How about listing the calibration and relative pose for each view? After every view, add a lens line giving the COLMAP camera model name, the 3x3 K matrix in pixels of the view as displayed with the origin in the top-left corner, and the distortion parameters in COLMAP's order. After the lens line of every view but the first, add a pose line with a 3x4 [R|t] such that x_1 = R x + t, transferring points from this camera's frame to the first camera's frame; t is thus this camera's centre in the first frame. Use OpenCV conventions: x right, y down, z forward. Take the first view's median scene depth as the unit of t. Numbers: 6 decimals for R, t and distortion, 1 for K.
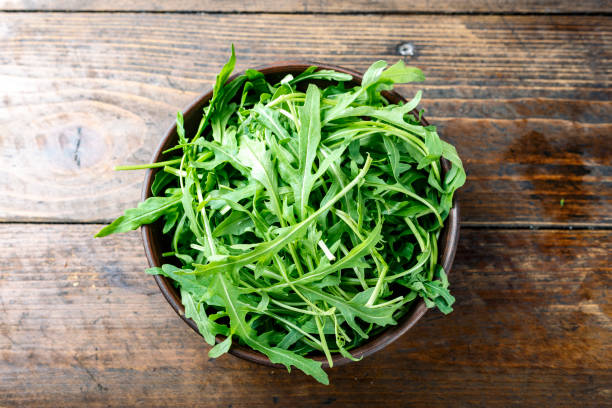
lens RADIAL K [[967.5, 0, 306.4], [0, 967.5, 201.8], [0, 0, 1]] dist [0.012740, 0.000000]
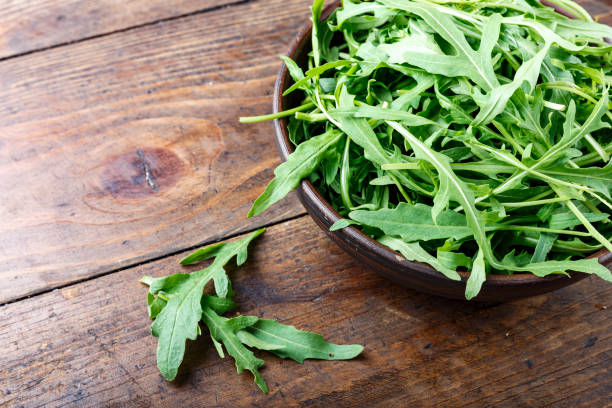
lens RADIAL K [[967.5, 0, 305.4], [0, 967.5, 205.6], [0, 0, 1]] dist [0.012740, 0.000000]
pose [[0.927346, -0.281340, 0.246734, -0.330372], [0.339787, 0.909300, -0.240246, 0.206499], [-0.156764, 0.306628, 0.938831, 0.274221]]
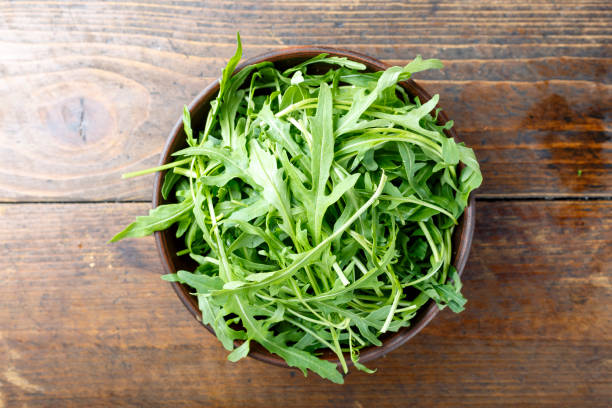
lens RADIAL K [[967.5, 0, 305.2], [0, 967.5, 204.9], [0, 0, 1]] dist [0.012740, 0.000000]
pose [[0.999818, -0.015549, -0.011050, -0.003537], [0.018158, 0.953278, 0.301549, -0.275613], [0.005845, -0.301695, 0.953387, 0.054660]]
